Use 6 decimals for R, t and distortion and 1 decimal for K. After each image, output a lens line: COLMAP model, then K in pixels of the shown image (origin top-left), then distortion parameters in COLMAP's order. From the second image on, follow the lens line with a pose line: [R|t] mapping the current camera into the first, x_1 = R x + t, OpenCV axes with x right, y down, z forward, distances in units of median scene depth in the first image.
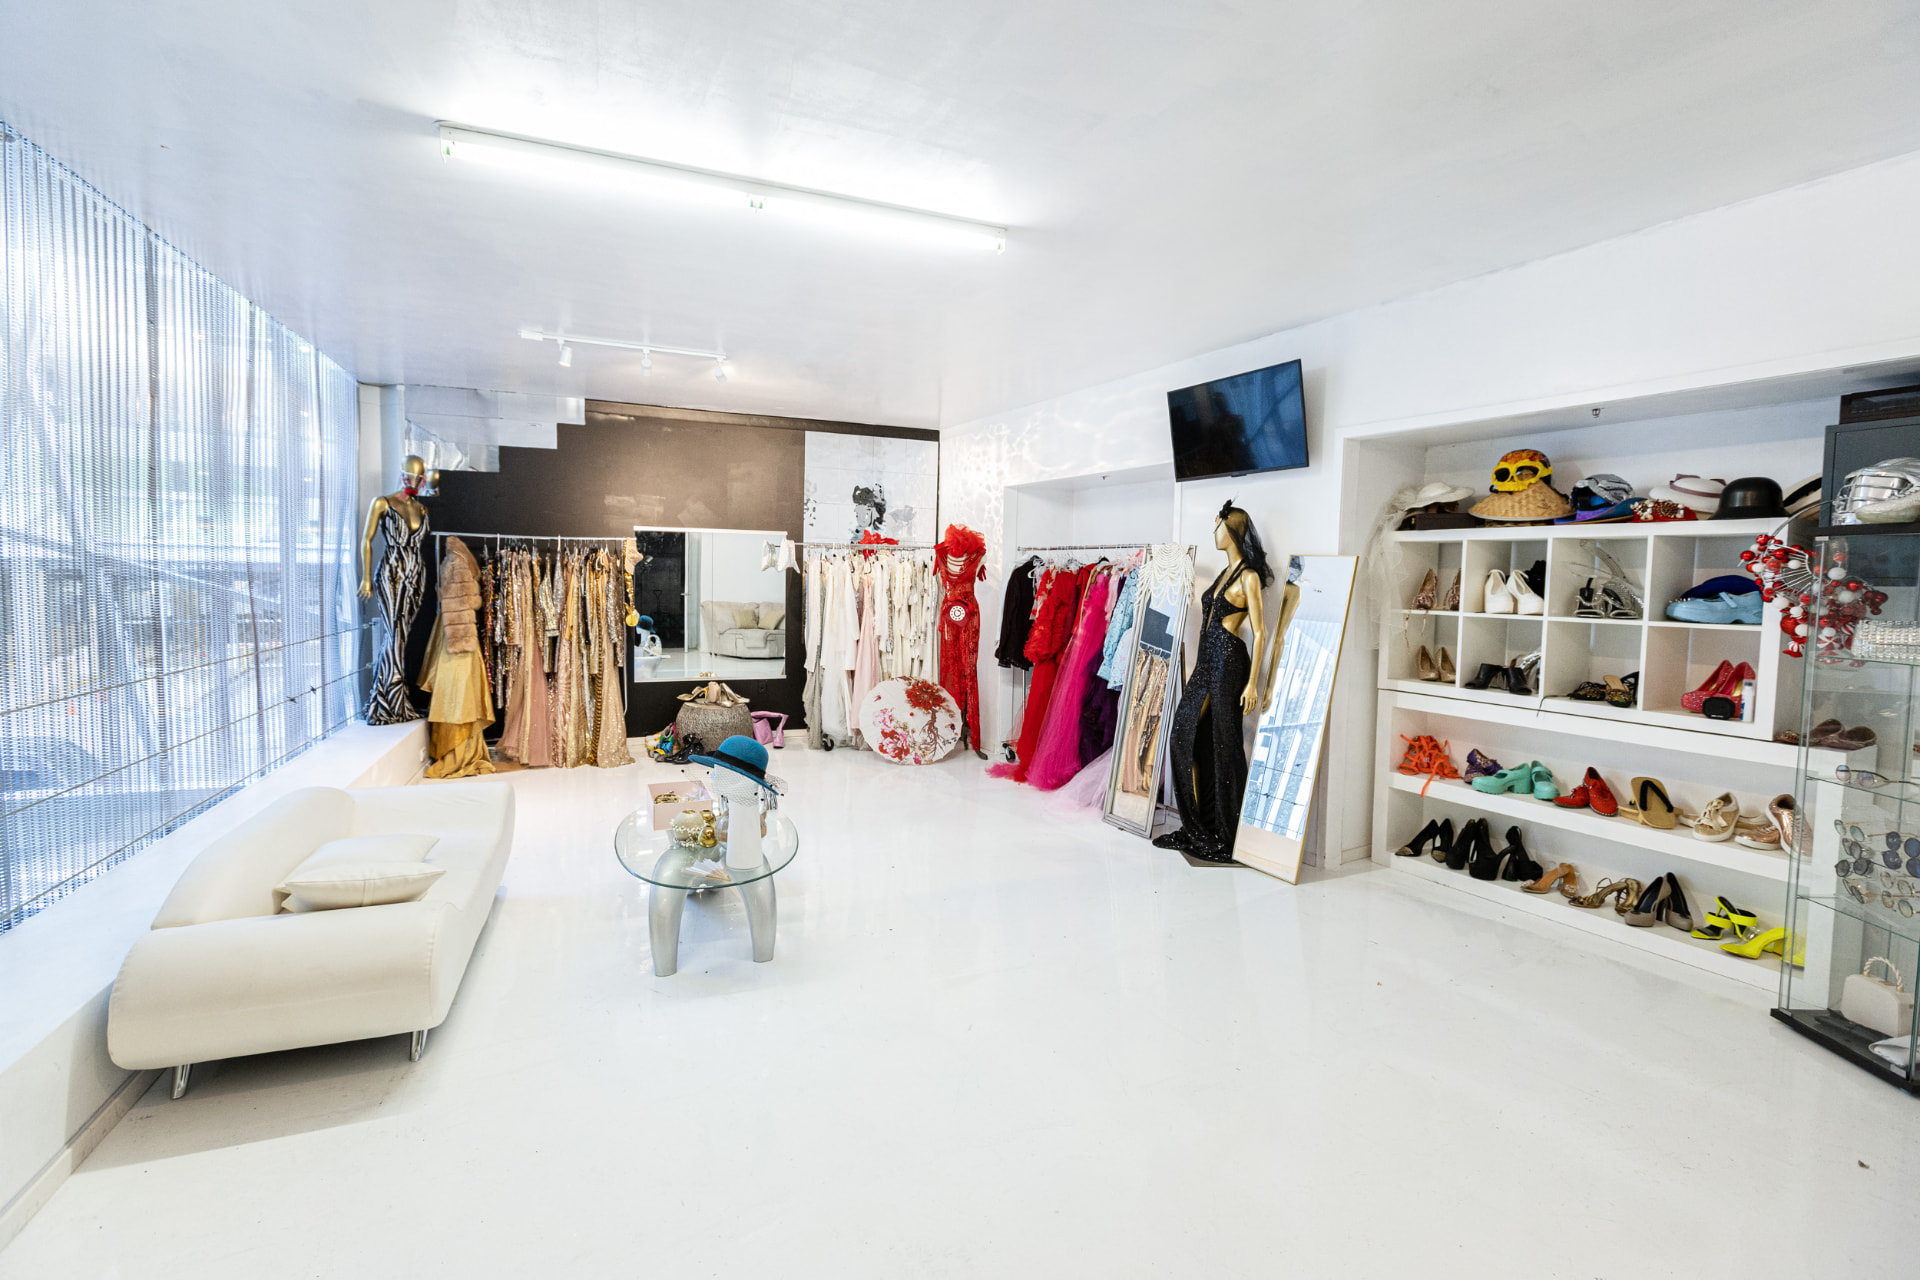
lens RADIAL K [[1005.1, 0, 911.0], [0, 1005.1, 630.0], [0, 0, 1]] dist [0.000809, -0.001222]
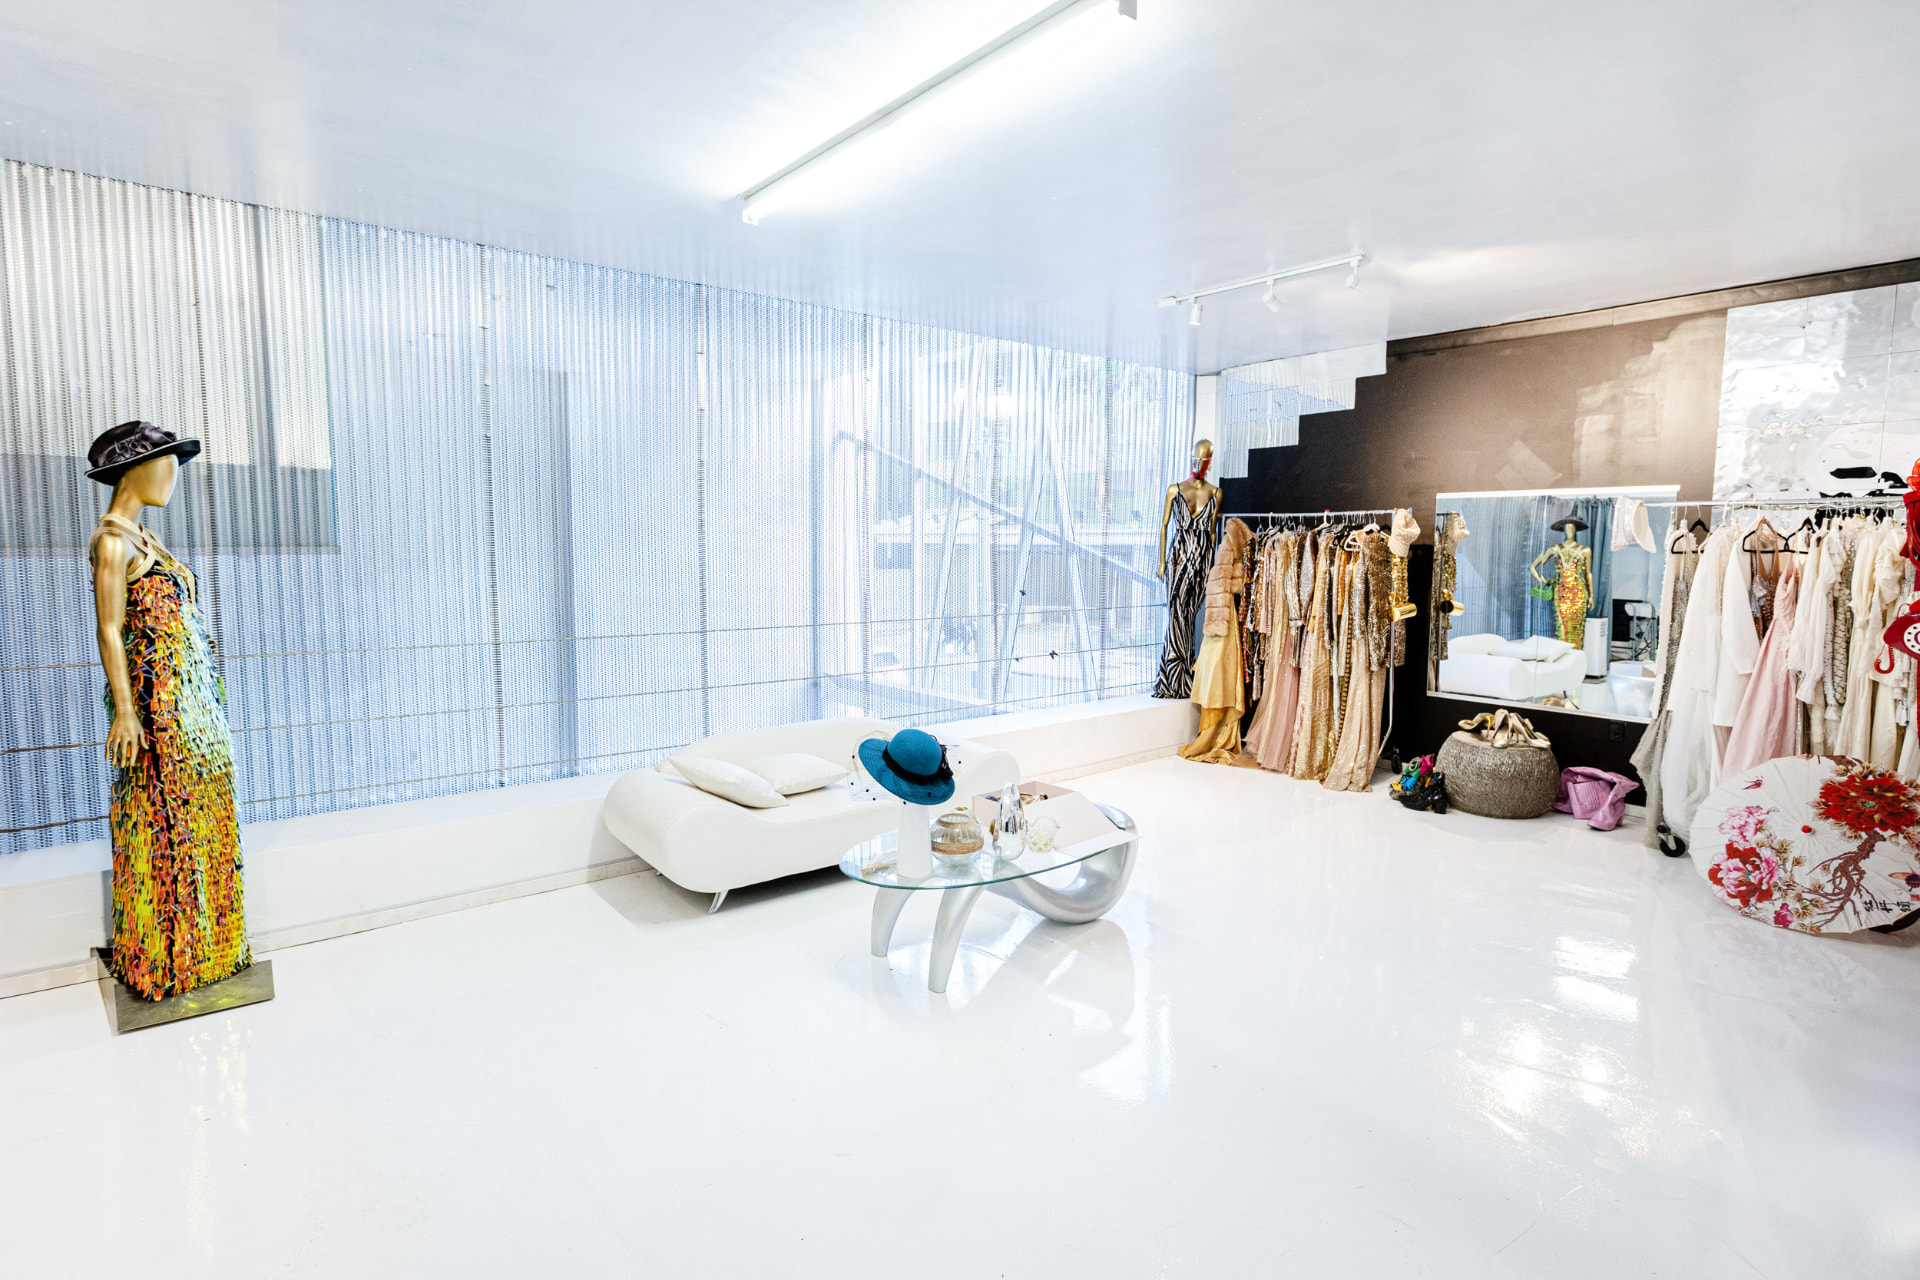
lens RADIAL K [[1005.1, 0, 911.0], [0, 1005.1, 630.0], [0, 0, 1]] dist [0.000809, -0.001222]
pose [[0.209113, 0.068131, -0.975515, 0.414578], [-0.054048, 0.996850, 0.058035, -0.022818], [0.976397, 0.040589, 0.212137, 0.466407]]
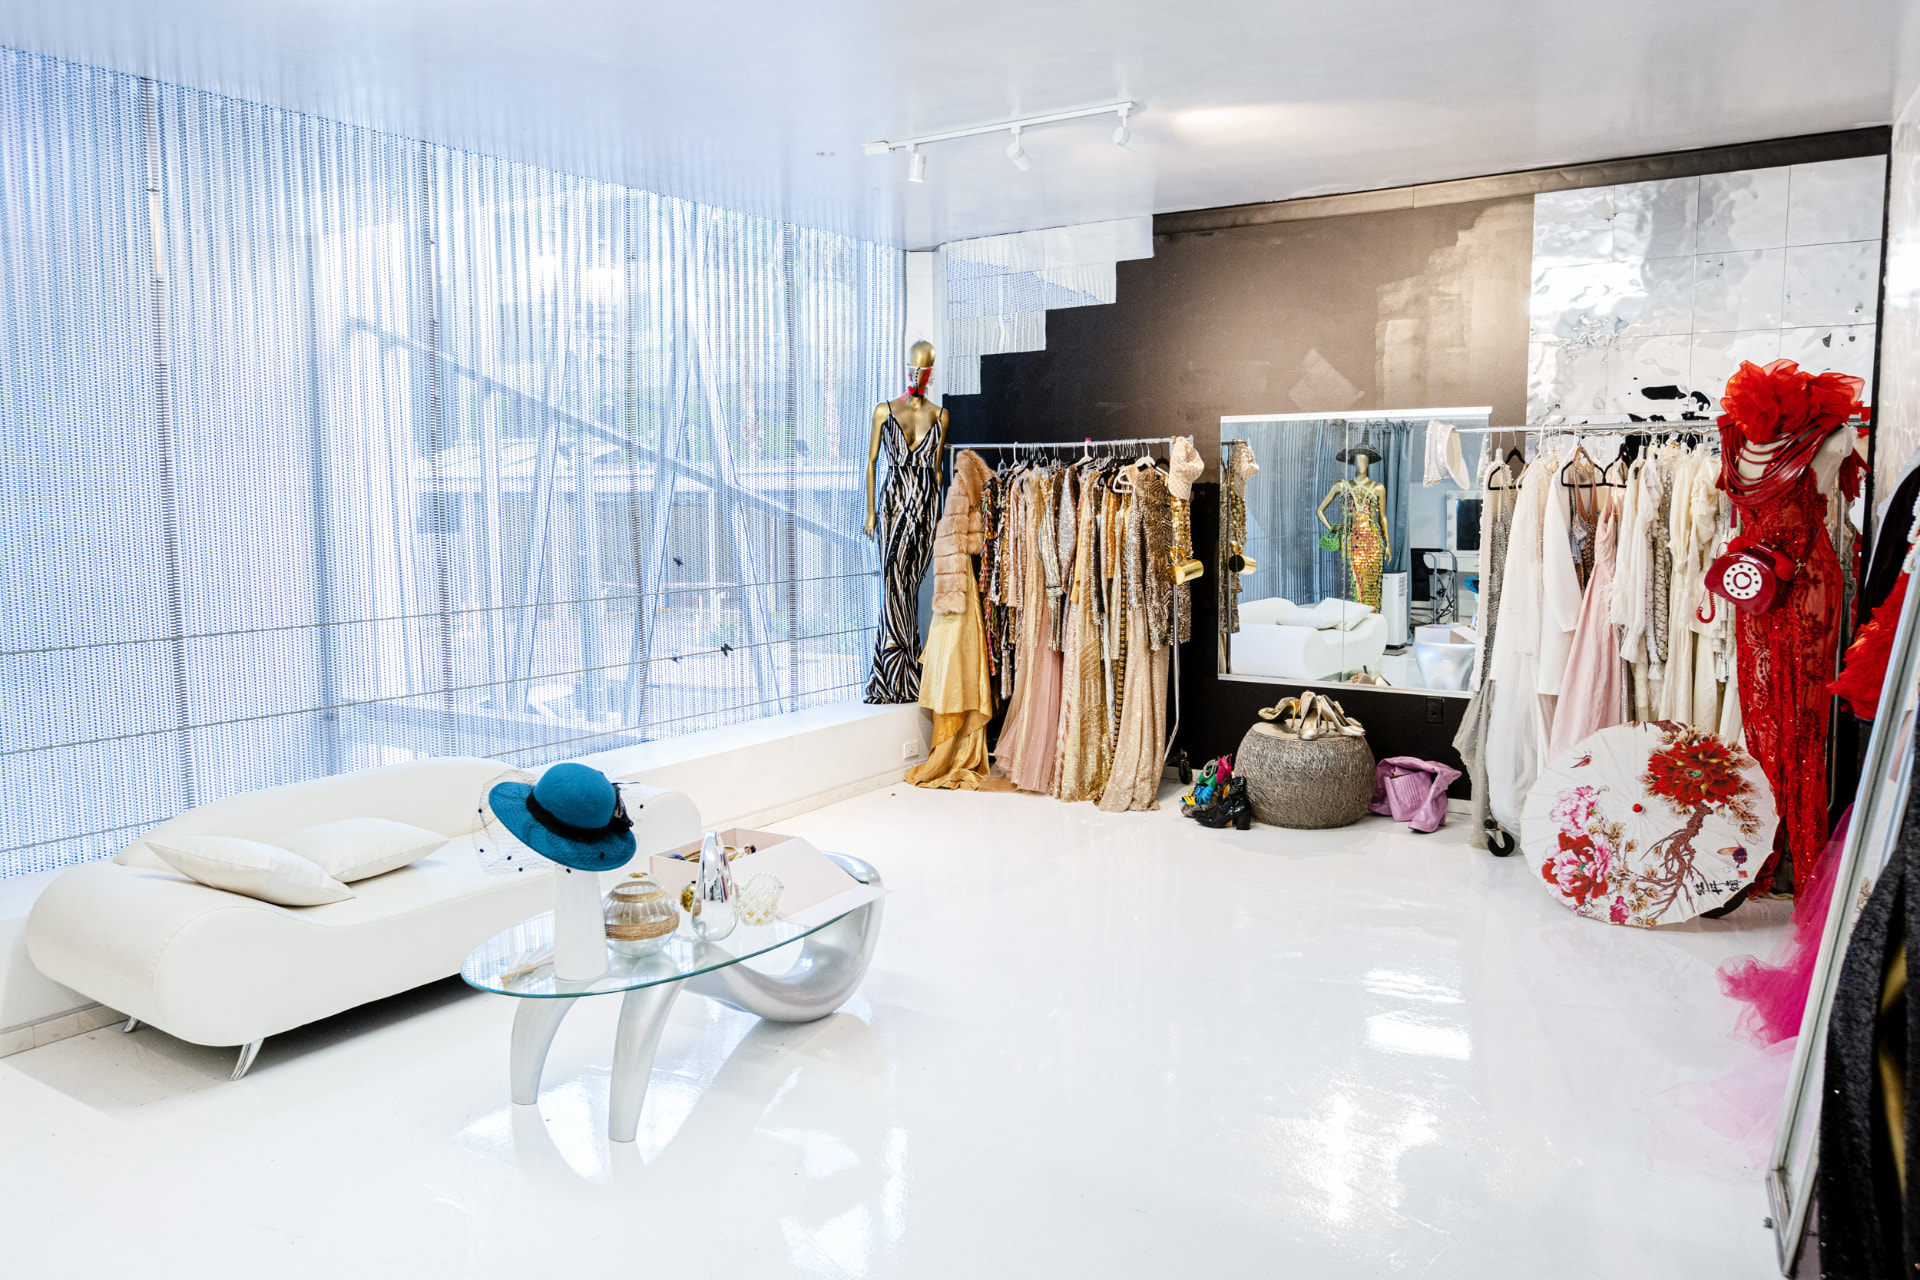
lens RADIAL K [[1500.9, 0, 911.5], [0, 1500.9, 636.1], [0, 0, 1]] dist [-0.003656, 0.005246]
pose [[0.491800, 0.063368, -0.868399, 0.427274], [-0.028765, 0.997986, 0.056533, -0.019586], [0.870233, -0.002824, 0.492633, 0.422904]]
